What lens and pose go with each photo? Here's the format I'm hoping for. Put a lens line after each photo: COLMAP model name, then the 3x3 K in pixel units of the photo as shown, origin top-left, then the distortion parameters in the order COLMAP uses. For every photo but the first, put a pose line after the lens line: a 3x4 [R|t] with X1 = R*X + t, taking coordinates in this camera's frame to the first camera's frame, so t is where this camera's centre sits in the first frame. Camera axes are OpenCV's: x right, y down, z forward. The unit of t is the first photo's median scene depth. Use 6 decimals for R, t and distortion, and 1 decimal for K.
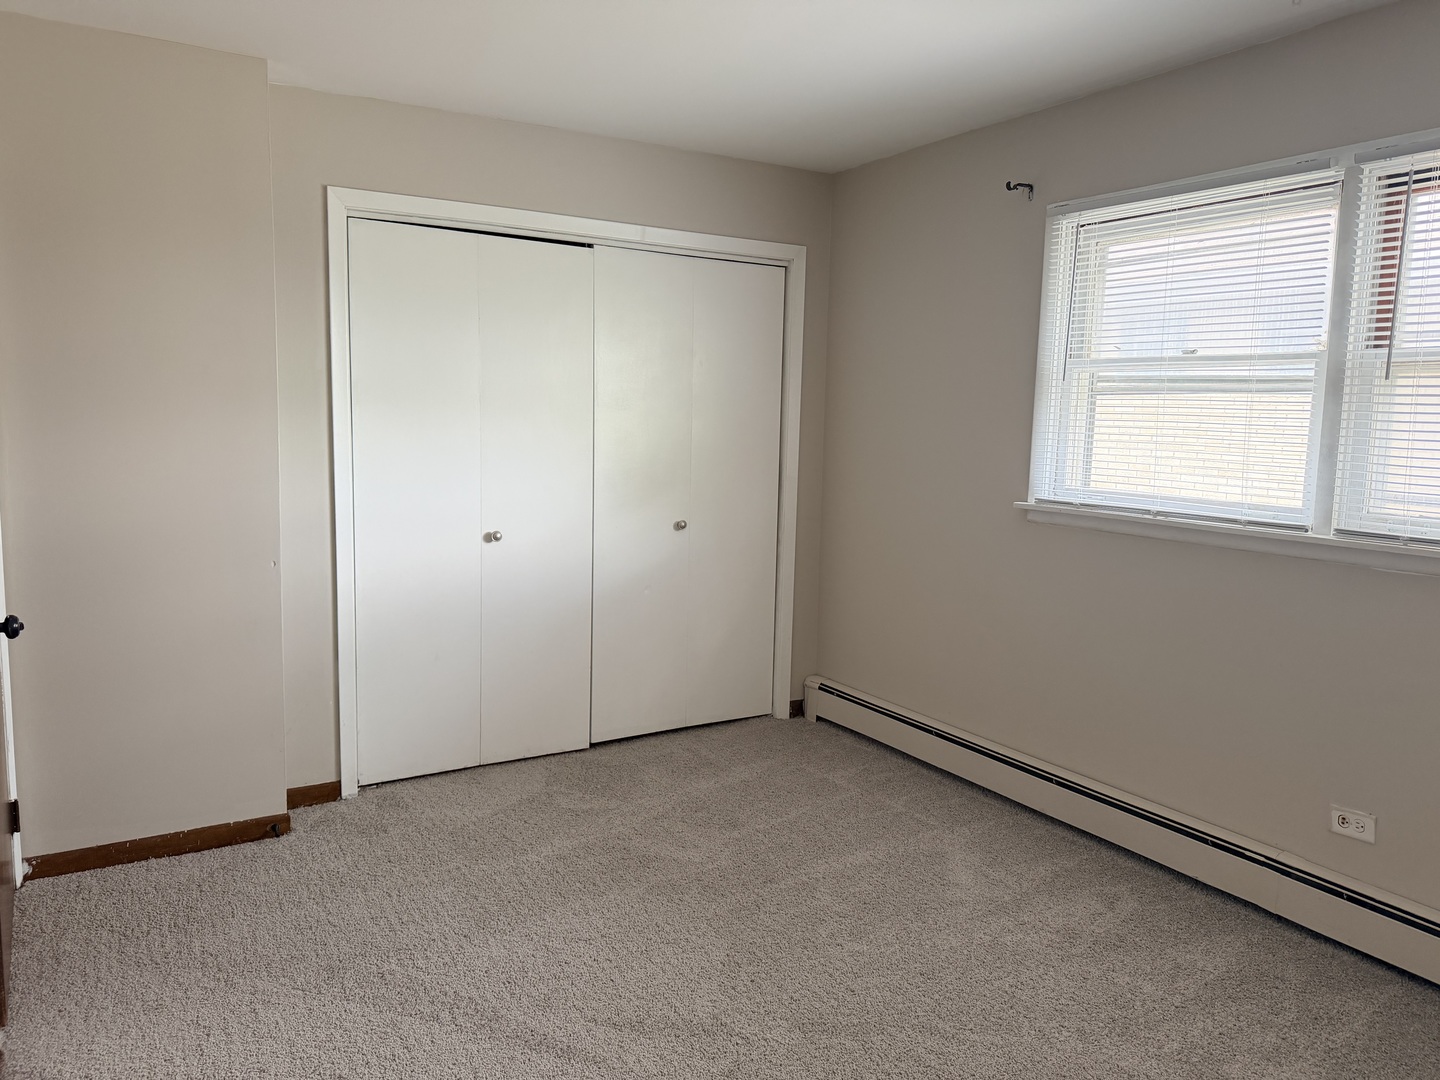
lens RADIAL K [[1005.9, 0, 738.7], [0, 1005.9, 533.2], [0, 0, 1]] dist [0.040299, -0.053570]
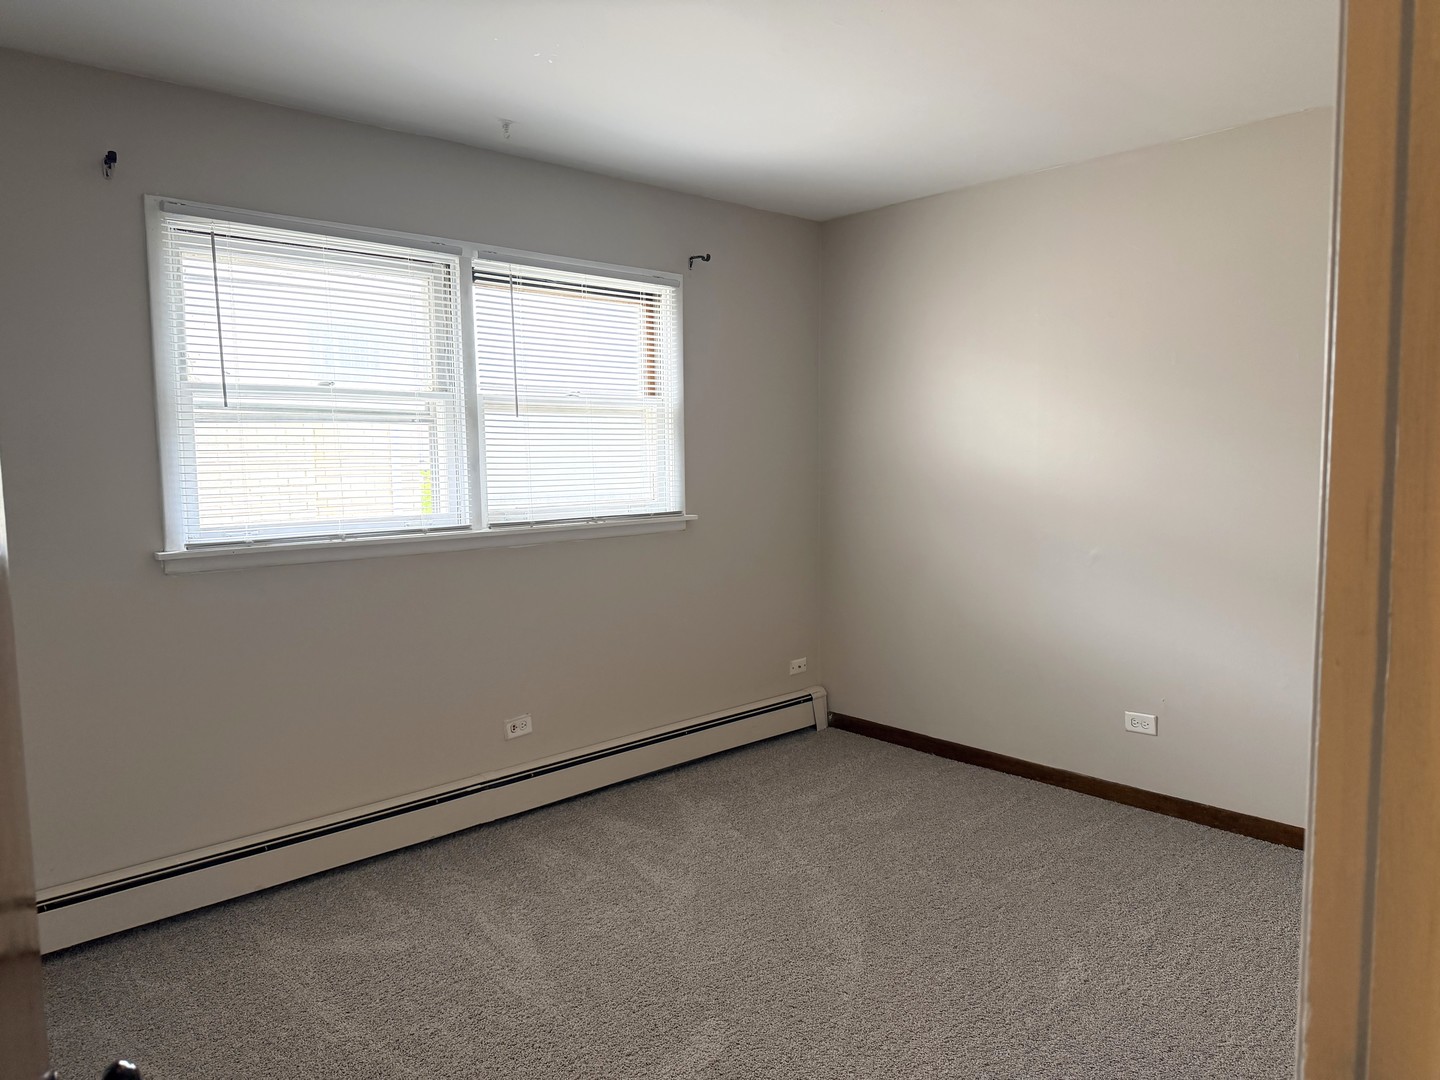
lens RADIAL K [[1005.9, 0, 738.7], [0, 1005.9, 533.2], [0, 0, 1]] dist [0.040299, -0.053570]
pose [[-0.204280, -0.110705, 0.972633, -0.701427], [0.114671, 0.984038, 0.136087, -0.120515], [-0.972173, 0.139332, -0.188324, 0.807517]]
